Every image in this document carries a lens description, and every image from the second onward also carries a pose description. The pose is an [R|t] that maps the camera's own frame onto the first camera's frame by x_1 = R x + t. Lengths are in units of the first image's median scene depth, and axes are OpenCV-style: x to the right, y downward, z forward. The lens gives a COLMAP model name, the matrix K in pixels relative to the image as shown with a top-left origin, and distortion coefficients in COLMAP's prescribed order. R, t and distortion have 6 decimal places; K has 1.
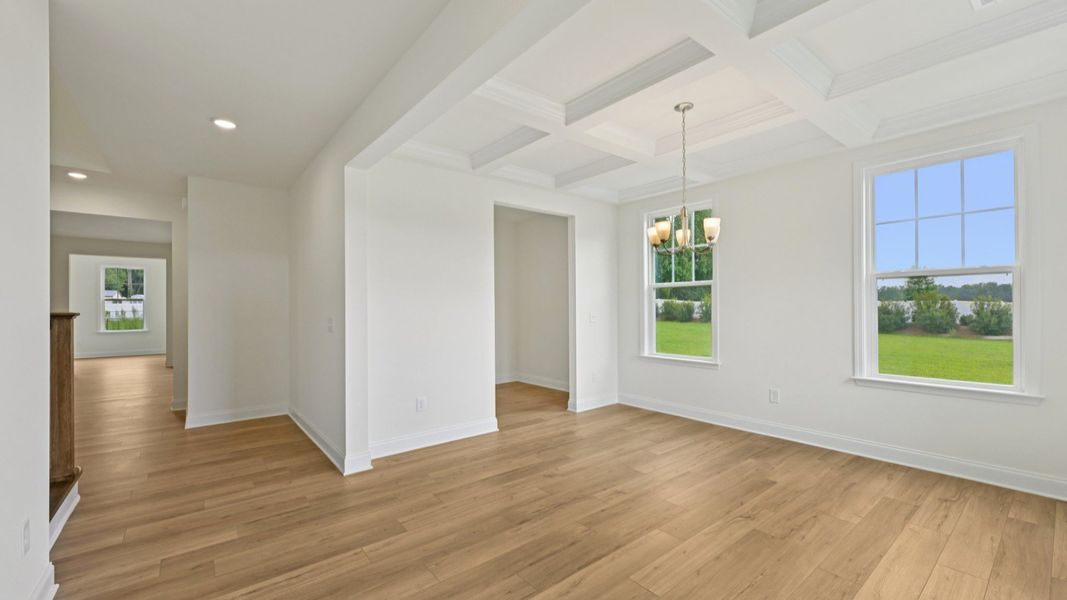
lens RADIAL K [[427.6, 0, 531.0], [0, 427.6, 301.4], [0, 0, 1]] dist [0.000560, -0.000078]
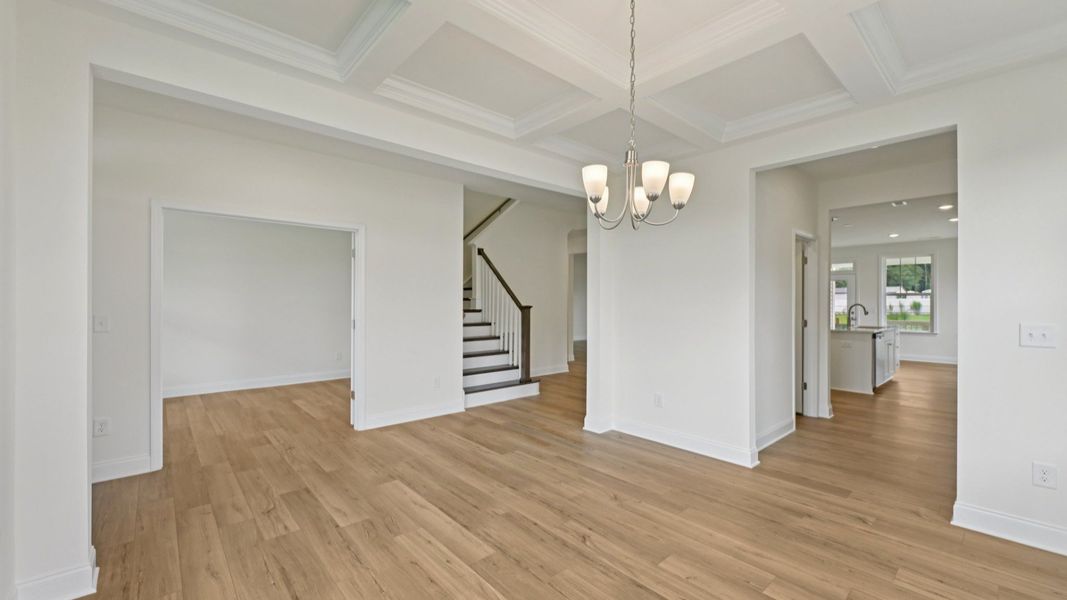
lens RADIAL K [[431.8, 0, 525.1], [0, 431.8, 300.5], [0, 0, 1]] dist [-0.000890, 0.005774]
pose [[0.034721, 0.003636, -0.999390, 1.087909], [0.006918, 0.999969, 0.003879, 0.000443], [0.999373, -0.007048, 0.034695, 0.936029]]
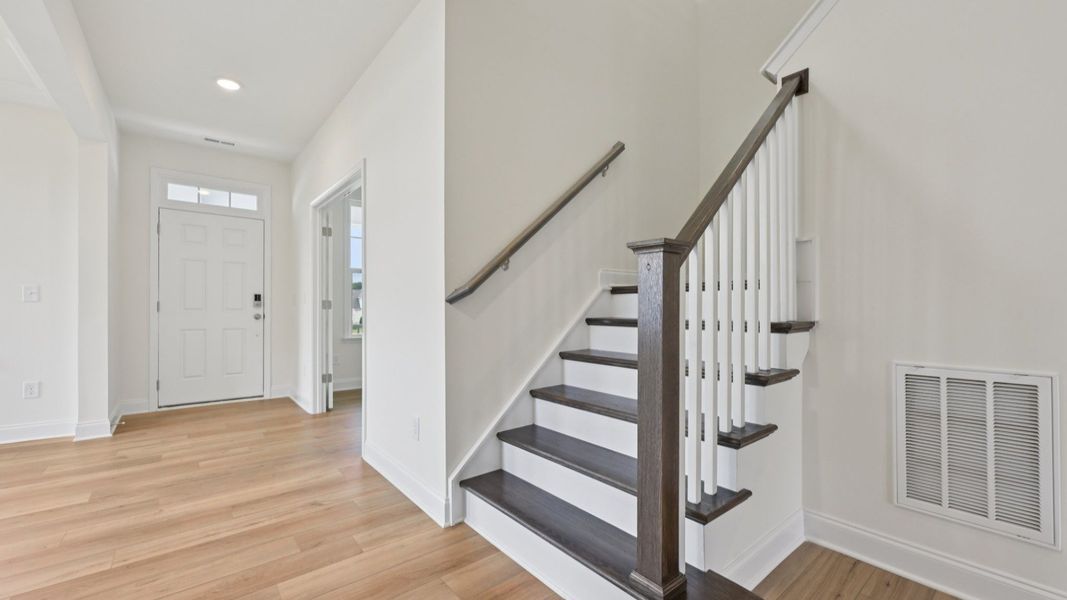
lens RADIAL K [[427.6, 0, 531.0], [0, 427.6, 301.4], [0, 0, 1]] dist [0.000560, -0.000078]
pose [[-0.999970, 0.006457, -0.004260, -0.964901], [0.006524, 0.999851, -0.015991, 0.103991], [0.004156, -0.016019, -0.999863, 1.496020]]
